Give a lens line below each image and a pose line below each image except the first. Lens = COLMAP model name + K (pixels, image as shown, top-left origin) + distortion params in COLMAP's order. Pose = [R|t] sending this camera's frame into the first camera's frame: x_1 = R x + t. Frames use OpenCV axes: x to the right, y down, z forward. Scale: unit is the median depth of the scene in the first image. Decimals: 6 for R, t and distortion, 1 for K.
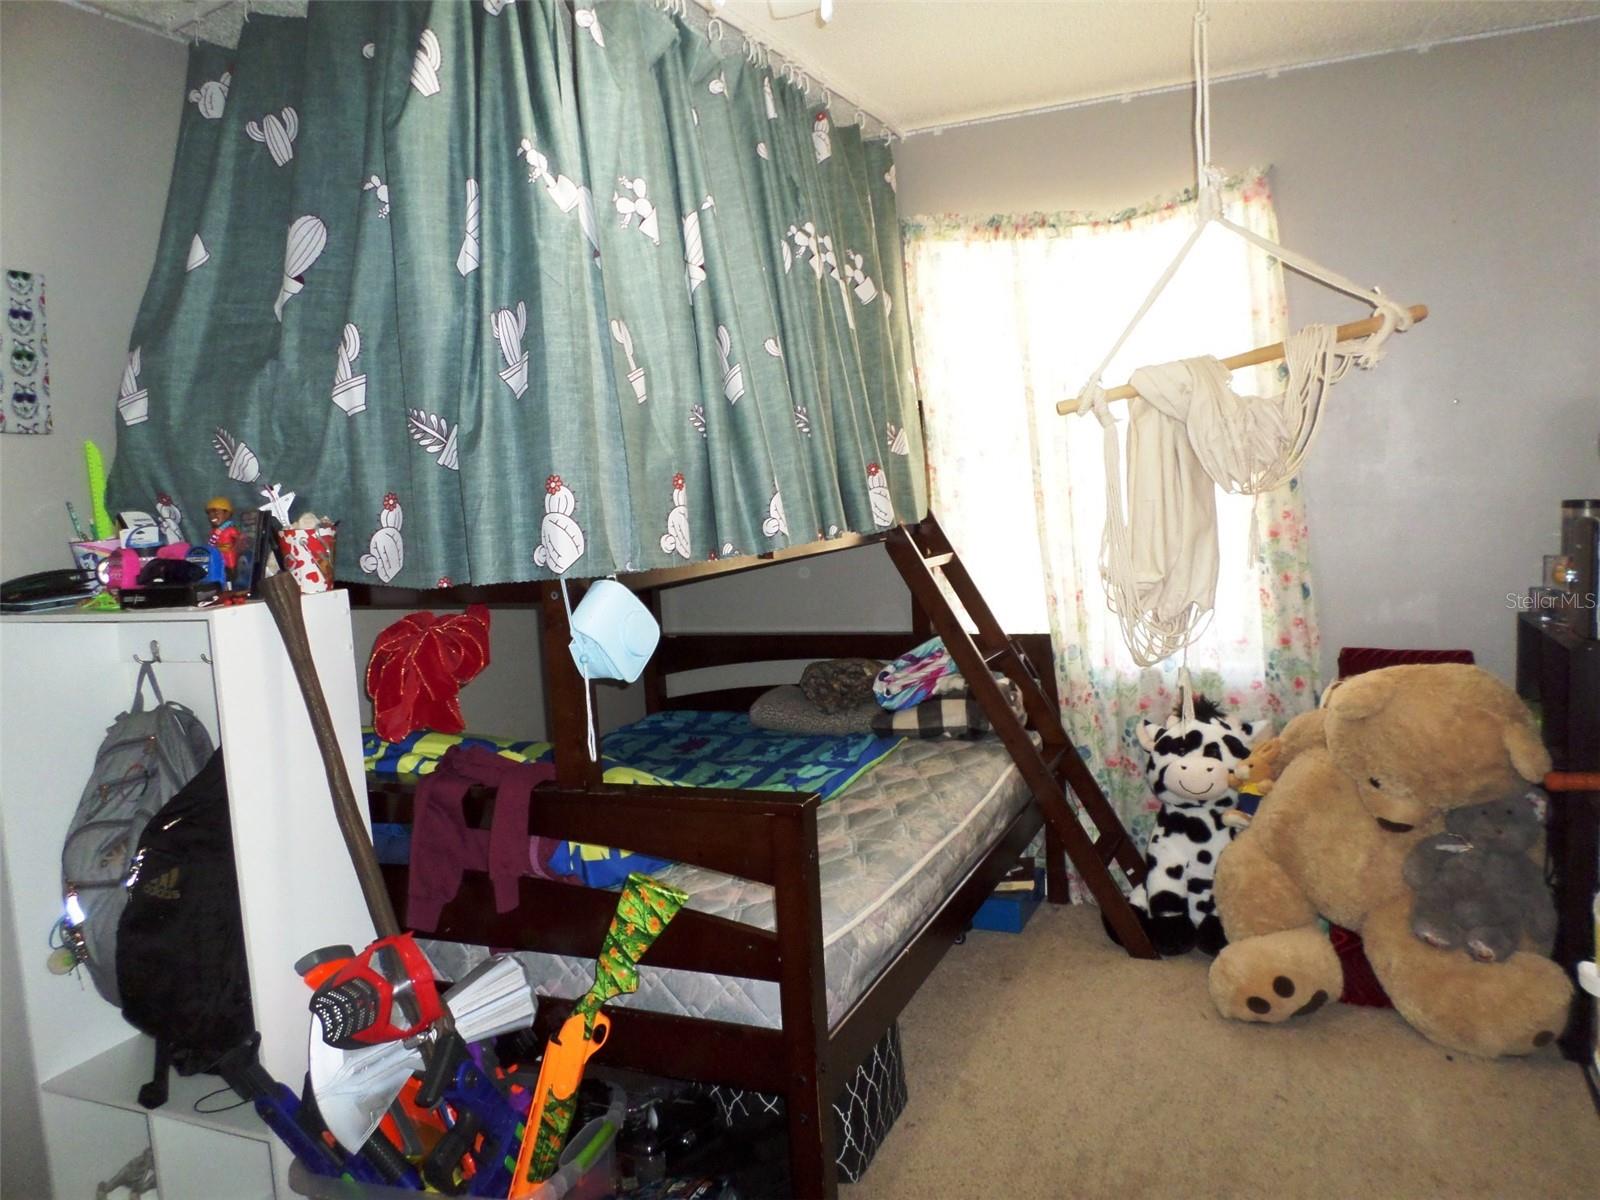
lens RADIAL K [[1232.2, 0, 791.7], [0, 1232.2, 599.5], [0, 0, 1]] dist [-0.016739, -0.002300]
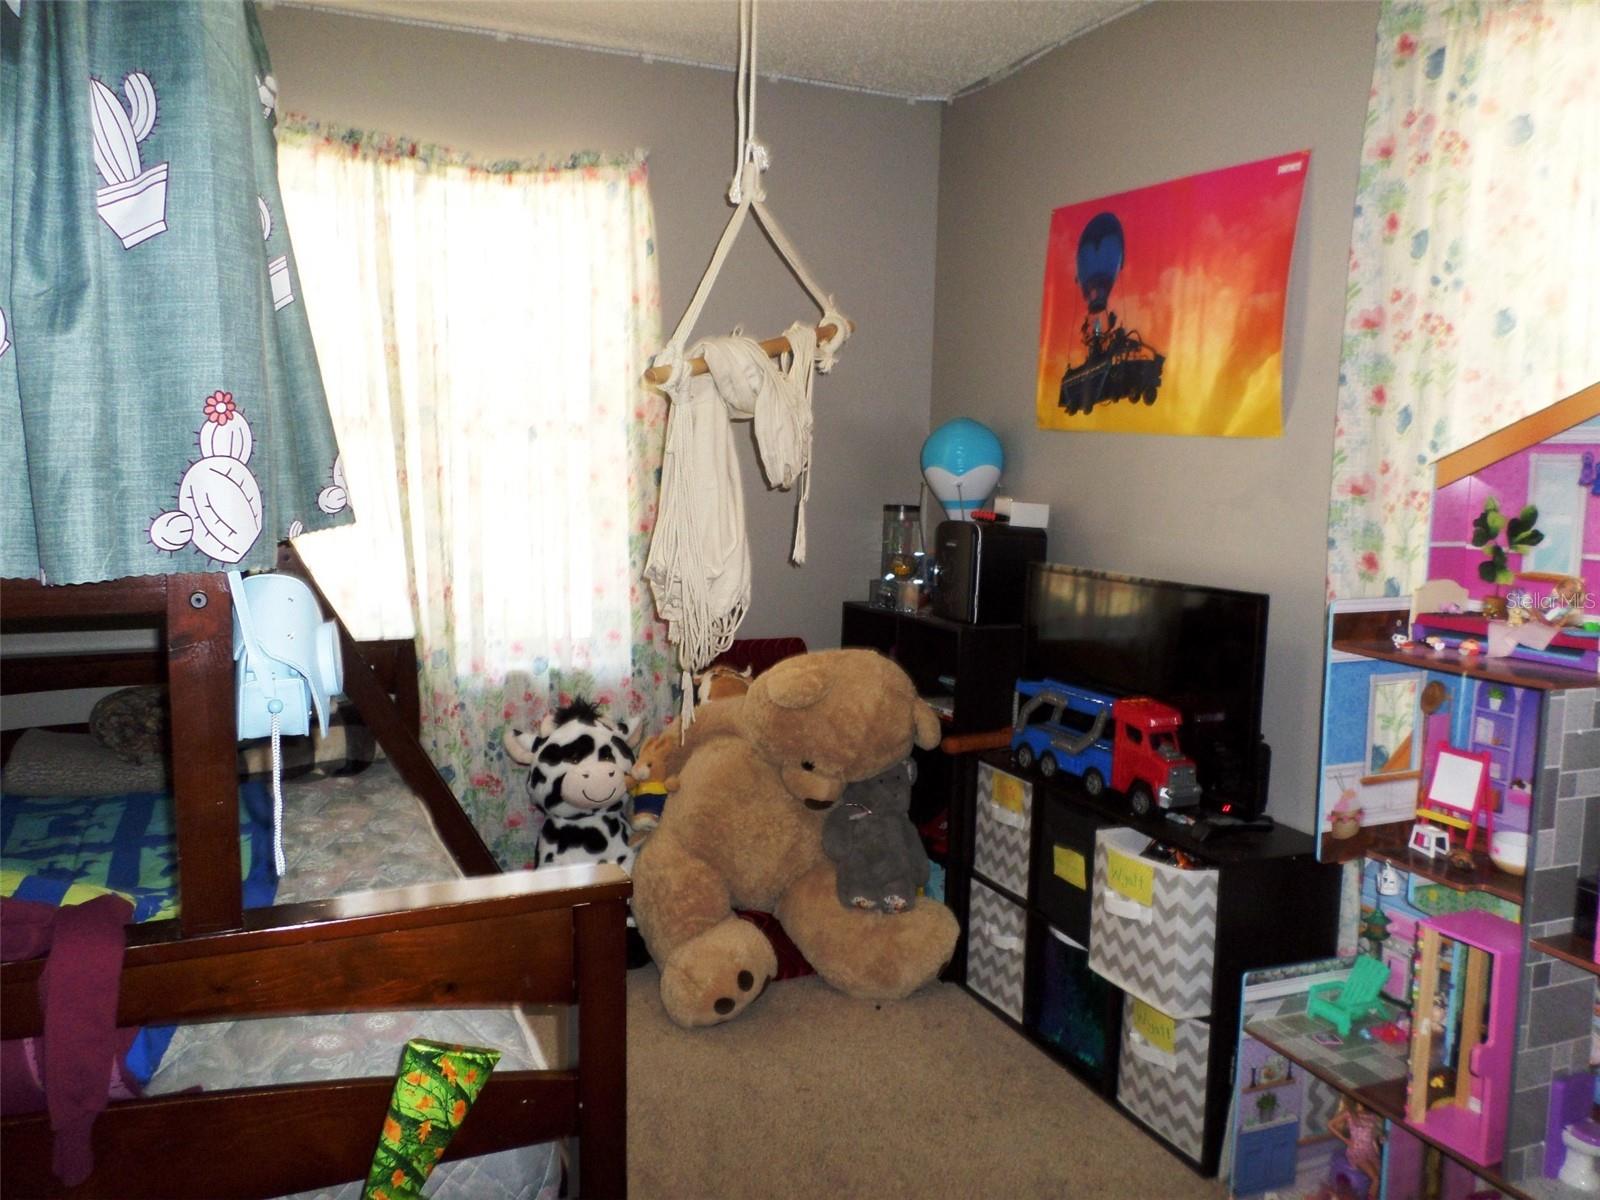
lens RADIAL K [[1232.2, 0, 801.0], [0, 1232.2, 600.3], [0, 0, 1]] dist [-0.016739, -0.002300]
pose [[0.659327, -0.018888, 0.751619, -0.268127], [0.017762, 0.999797, 0.009544, -0.002344], [-0.751646, 0.007058, 0.659529, 0.254293]]
